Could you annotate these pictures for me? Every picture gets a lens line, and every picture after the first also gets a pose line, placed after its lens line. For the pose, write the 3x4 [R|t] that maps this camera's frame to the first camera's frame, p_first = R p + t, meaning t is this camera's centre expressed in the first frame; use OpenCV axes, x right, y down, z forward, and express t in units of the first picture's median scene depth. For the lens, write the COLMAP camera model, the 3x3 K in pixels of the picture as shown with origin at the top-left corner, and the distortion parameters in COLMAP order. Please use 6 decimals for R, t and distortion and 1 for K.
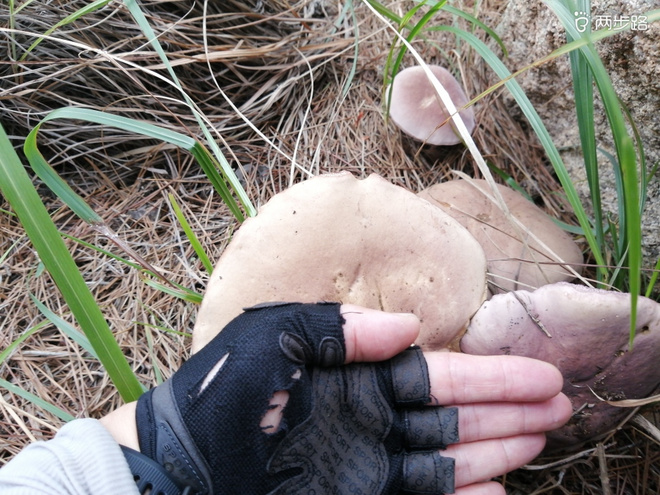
lens RADIAL K [[566.1, 0, 330.0], [0, 566.1, 247.5], [0, 0, 1]] dist [-0.004663, 0.001048]
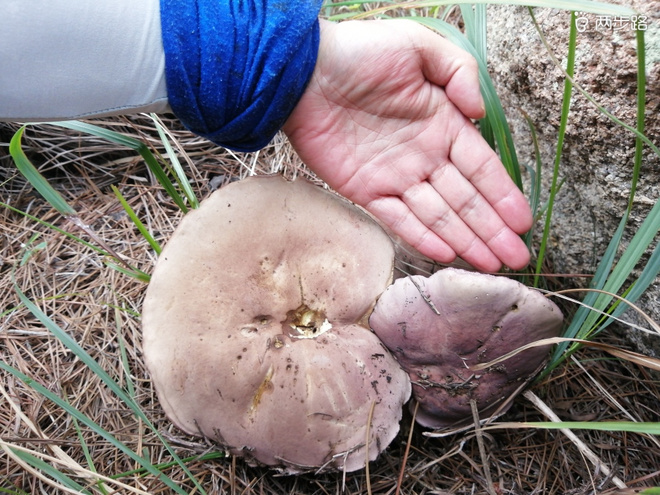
lens RADIAL K [[566.1, 0, 330.0], [0, 566.1, 247.5], [0, 0, 1]] dist [-0.004663, 0.001048]
pose [[0.999440, 0.024167, -0.023149, 0.125084], [-0.025268, 0.998504, -0.048484, 0.055251], [0.021942, 0.049042, 0.998556, -0.129519]]
